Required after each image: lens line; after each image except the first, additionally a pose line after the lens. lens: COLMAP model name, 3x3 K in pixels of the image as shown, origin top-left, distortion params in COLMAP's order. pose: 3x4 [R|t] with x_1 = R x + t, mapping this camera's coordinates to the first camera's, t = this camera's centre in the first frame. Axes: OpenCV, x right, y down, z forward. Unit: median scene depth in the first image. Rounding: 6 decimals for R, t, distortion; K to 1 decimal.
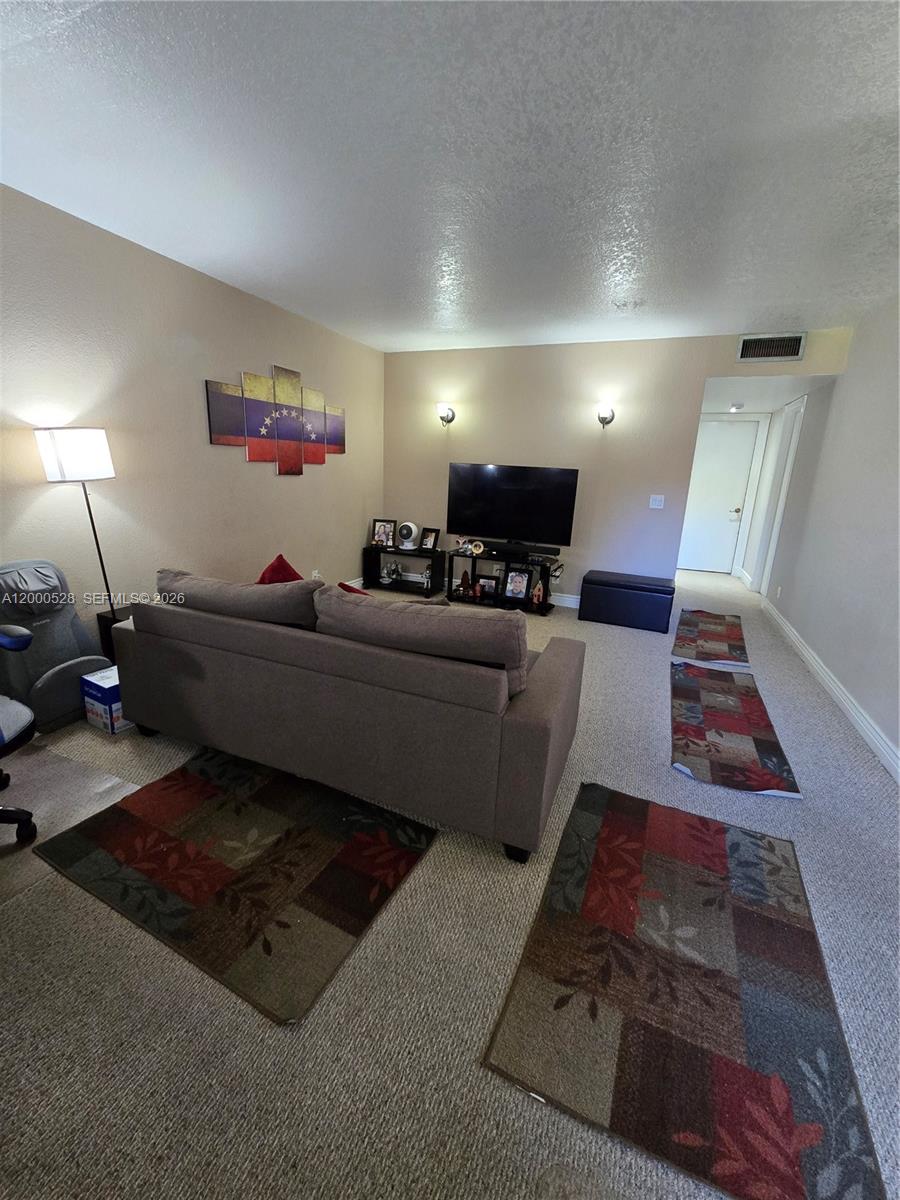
lens RADIAL K [[492.0, 0, 442.5], [0, 492.0, 591.0], [0, 0, 1]] dist [0.002463, -0.001632]
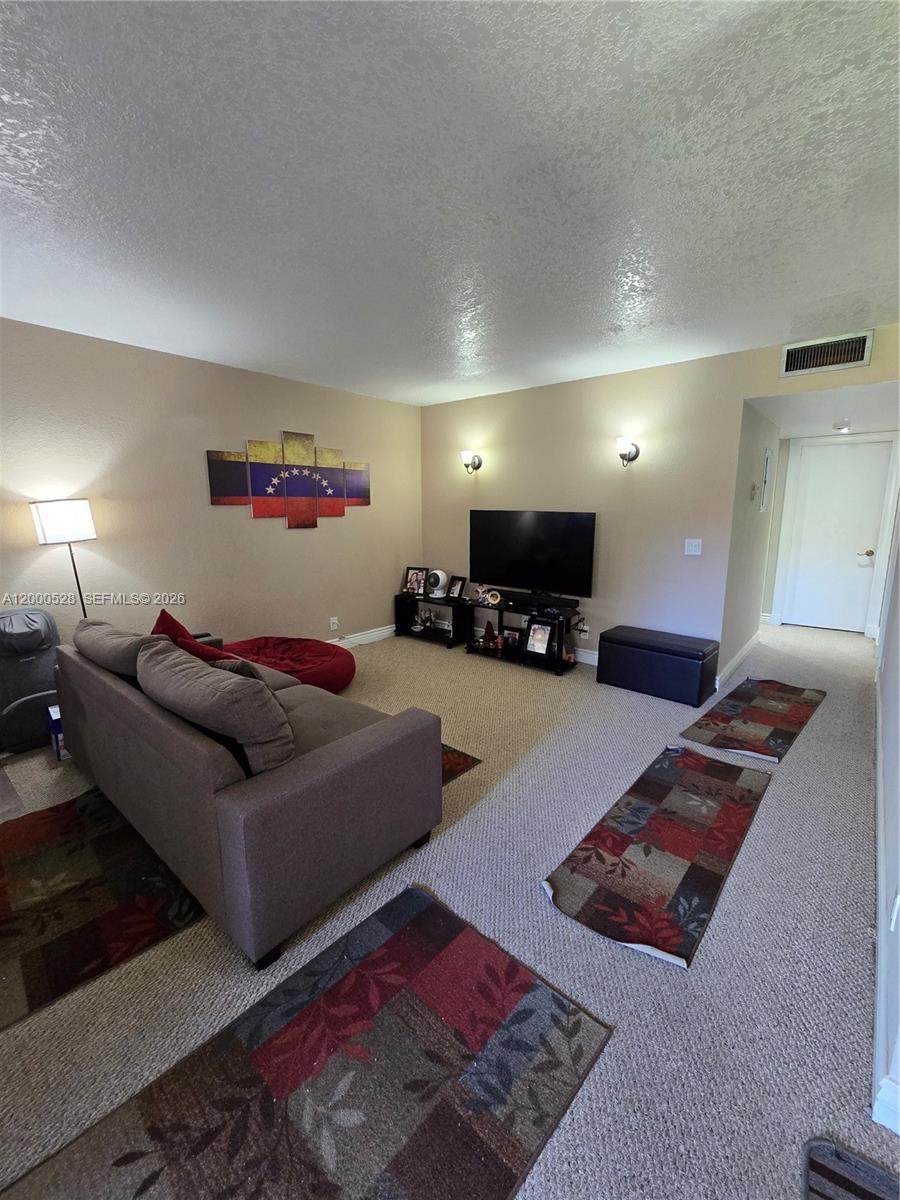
lens RADIAL K [[492.0, 0, 442.5], [0, 492.0, 591.0], [0, 0, 1]] dist [0.002463, -0.001632]
pose [[0.952850, 0.012236, -0.303194, 0.490630], [-0.037321, 0.996326, -0.077079, -0.044827], [0.301137, 0.084760, 0.949807, 0.136312]]
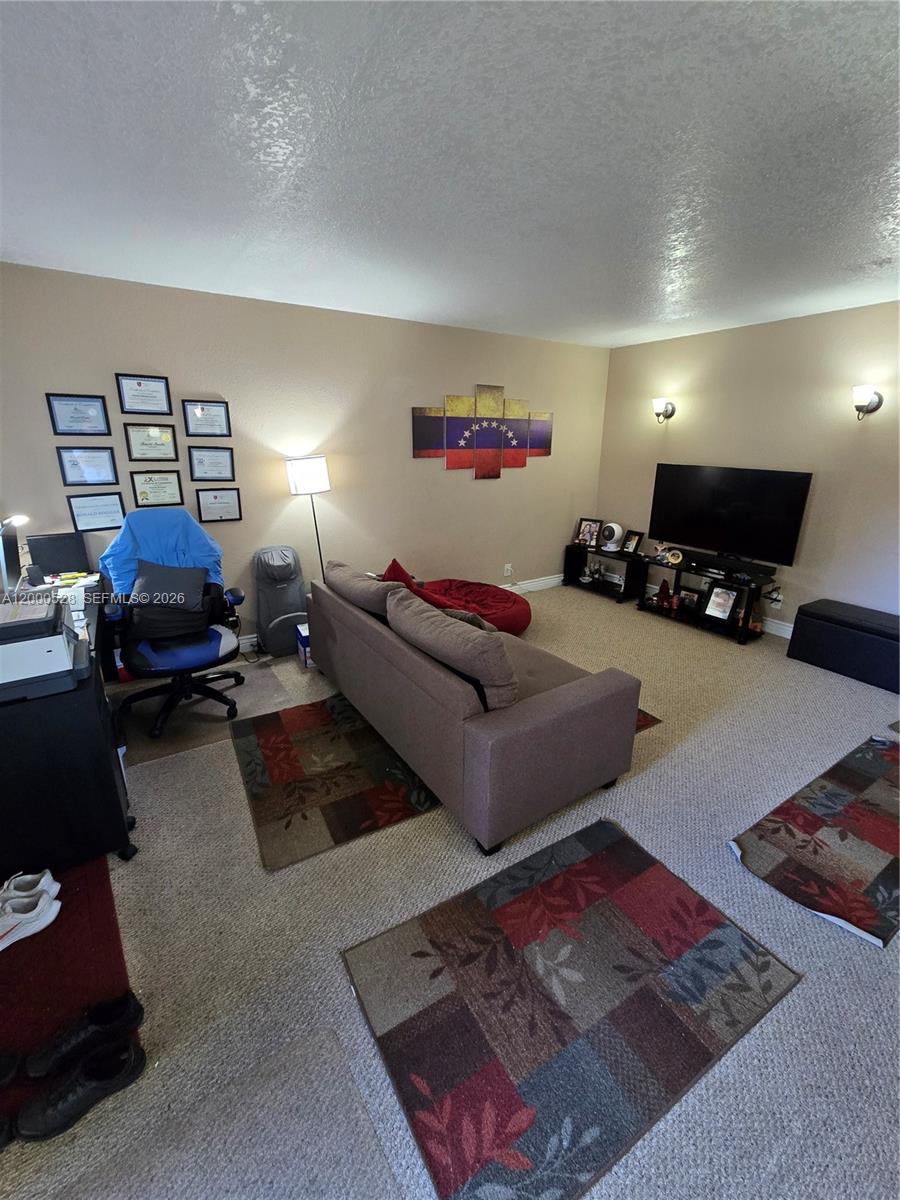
lens RADIAL K [[492.6, 0, 445.1], [0, 492.6, 589.4], [0, 0, 1]] dist [0.000008, -0.001237]
pose [[0.828613, 0.131622, -0.544129, 0.416118], [-0.111035, 0.991298, 0.070703, -0.084556], [0.548700, 0.001832, 0.836017, -0.002731]]
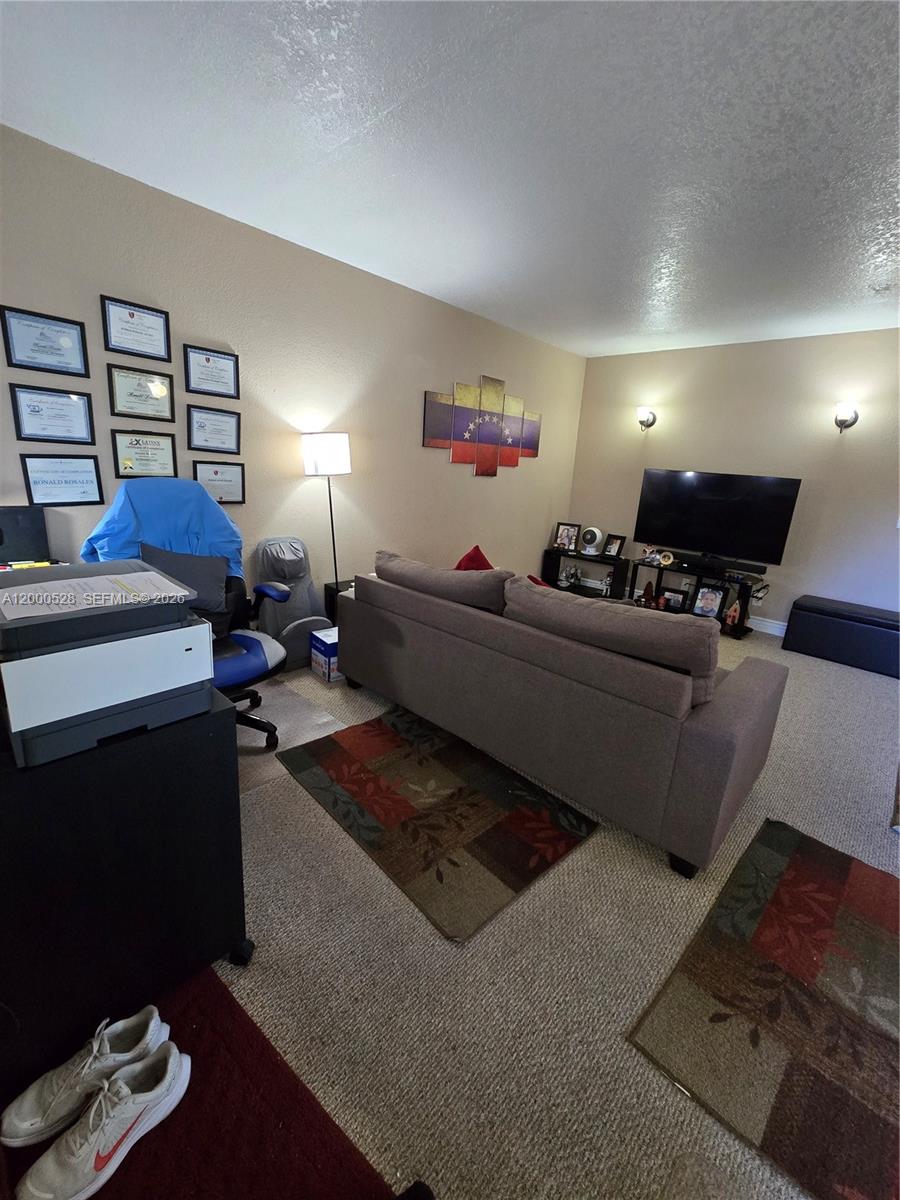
lens RADIAL K [[491.3, 0, 444.4], [0, 491.3, 590.7], [0, 0, 1]] dist [0.003734, -0.003943]
pose [[0.937414, 0.105063, -0.331990, -0.016376], [-0.108262, 0.994083, 0.008901, 0.021409], [0.330961, 0.027598, 0.943241, -0.059739]]
